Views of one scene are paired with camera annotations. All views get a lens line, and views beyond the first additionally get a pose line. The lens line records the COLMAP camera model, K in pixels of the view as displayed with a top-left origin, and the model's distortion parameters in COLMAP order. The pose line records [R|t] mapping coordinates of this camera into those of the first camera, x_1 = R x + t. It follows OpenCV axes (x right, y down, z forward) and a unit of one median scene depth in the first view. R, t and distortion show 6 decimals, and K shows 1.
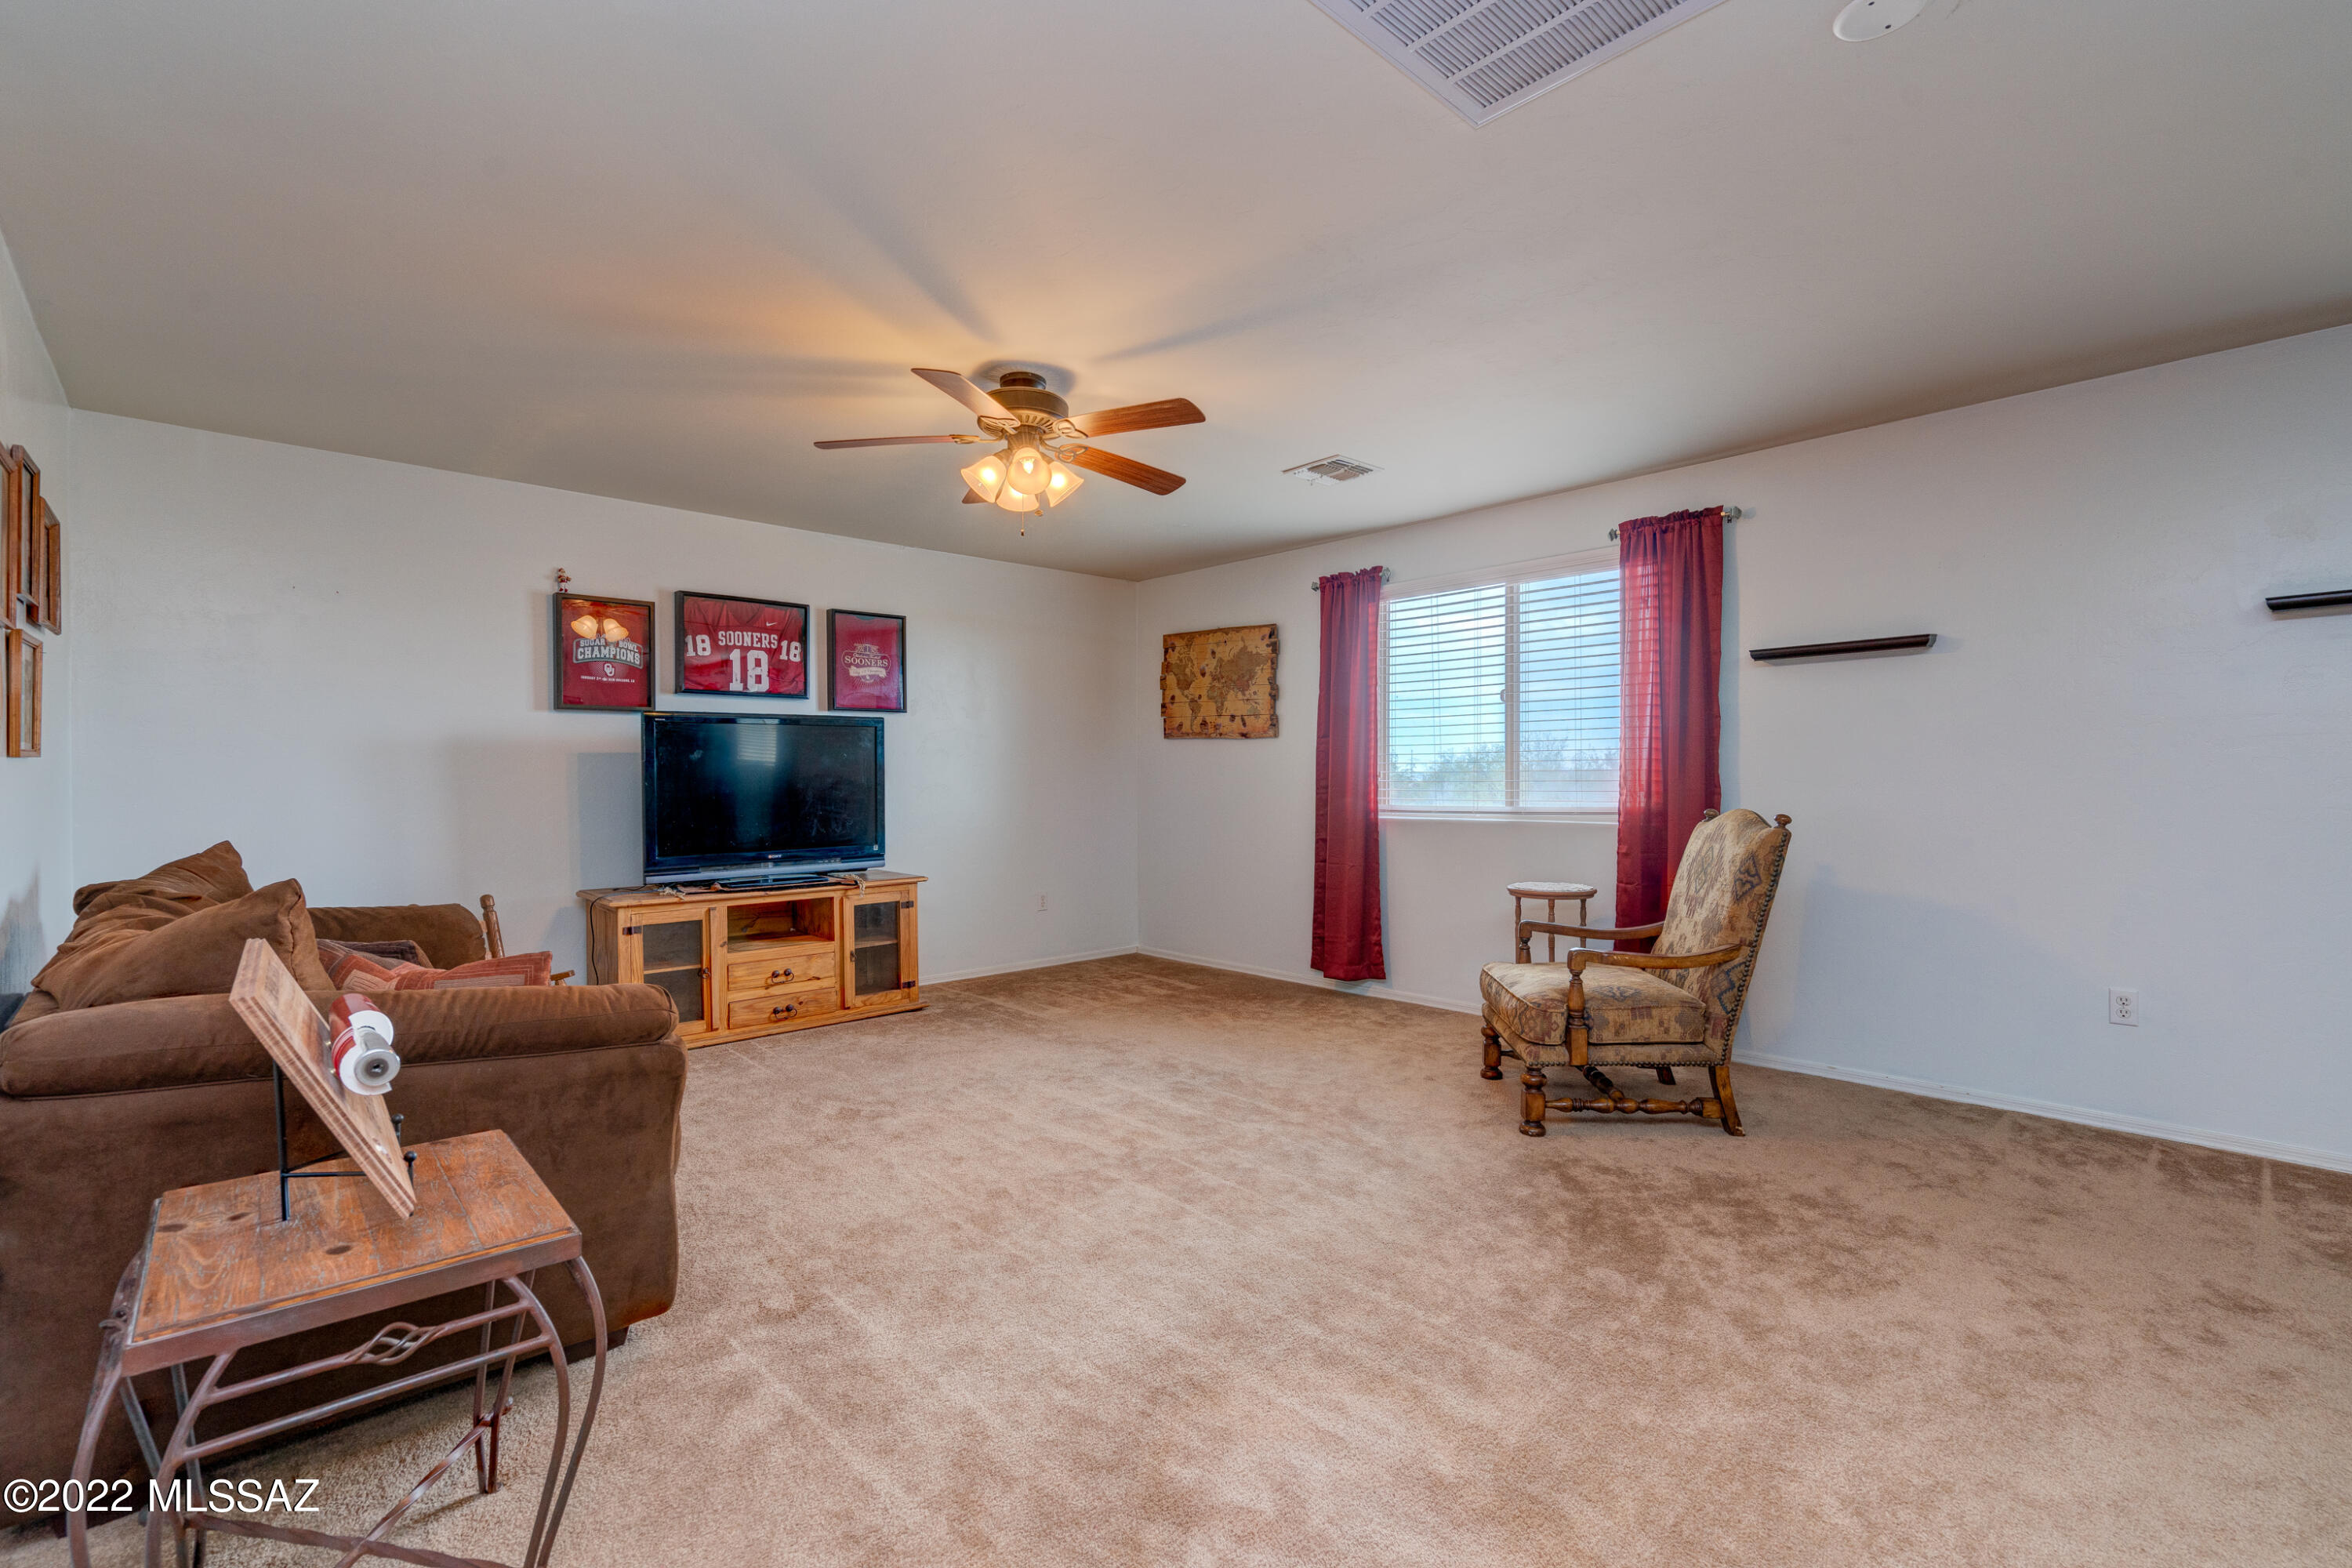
lens RADIAL K [[1076.4, 0, 1182.2], [0, 1076.4, 782.9], [0, 0, 1]] dist [-0.019146, 0.000787]
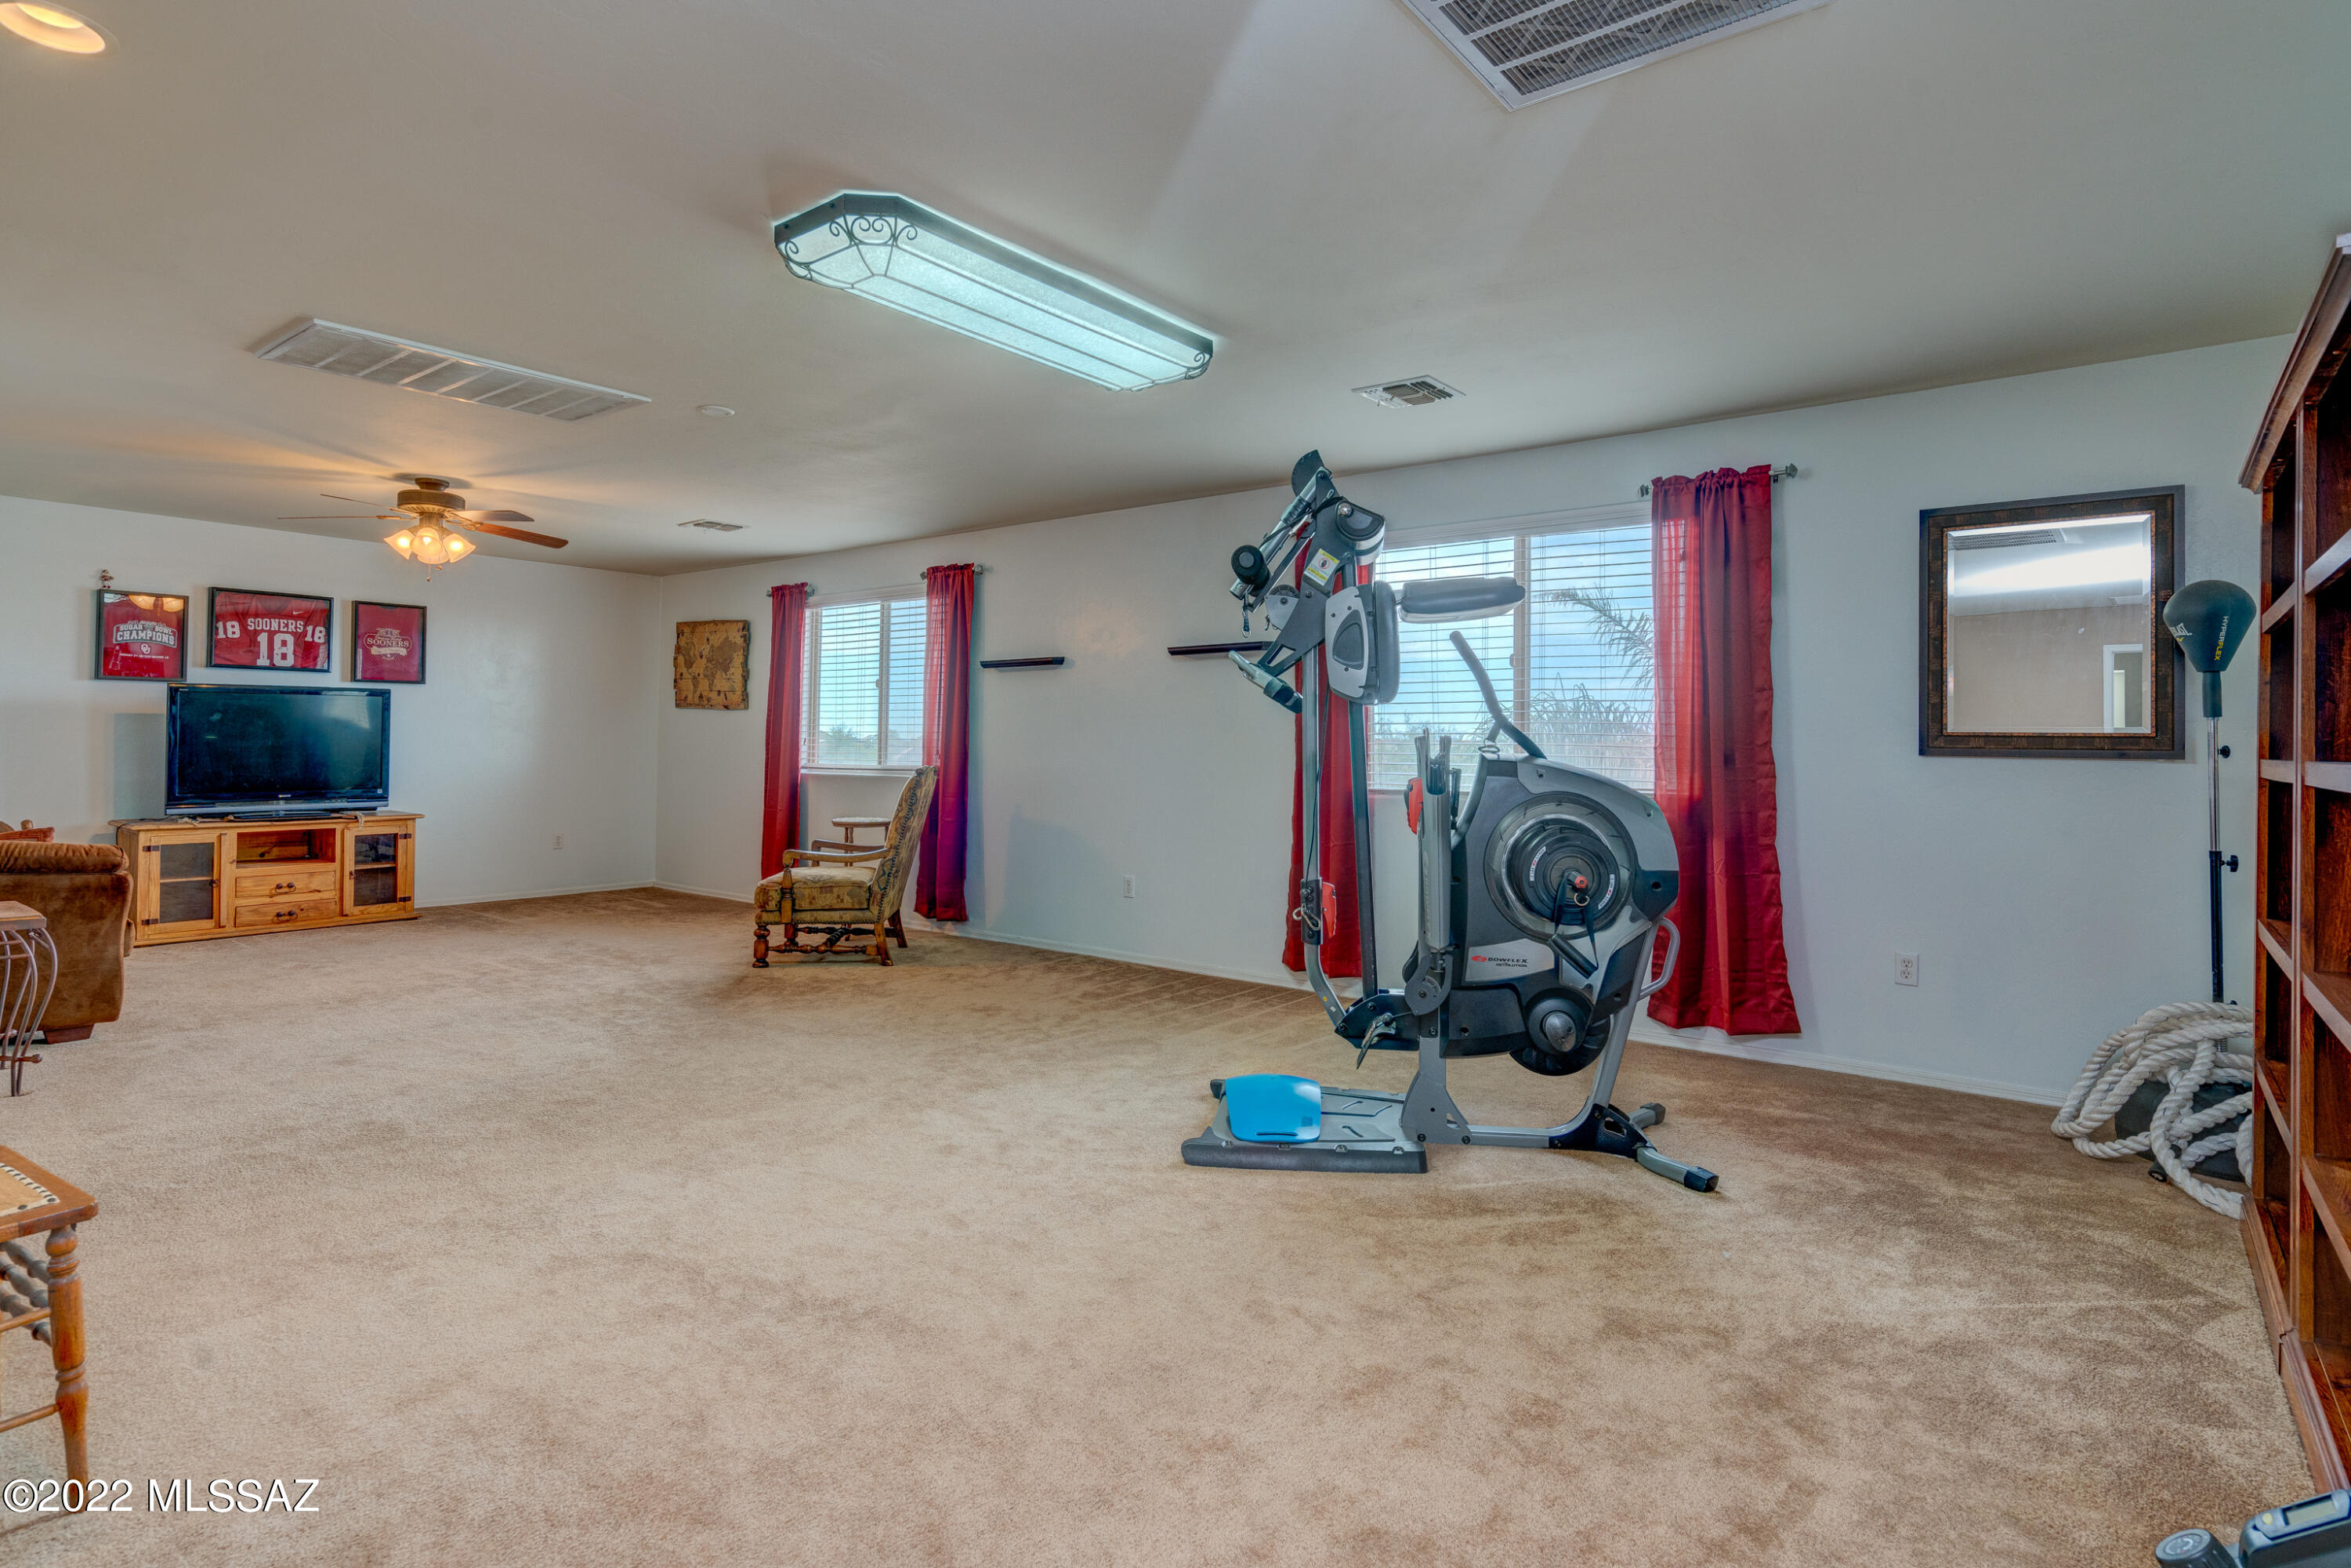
lens RADIAL K [[1237.1, 0, 1154.1], [0, 1237.1, 712.5], [0, 0, 1]] dist [0.005081, 0.001391]
pose [[0.989381, 0.019100, 0.144083, 0.419311], [-0.014922, 0.999438, -0.030022, -0.002746], [-0.144575, 0.027553, 0.989110, -0.603805]]
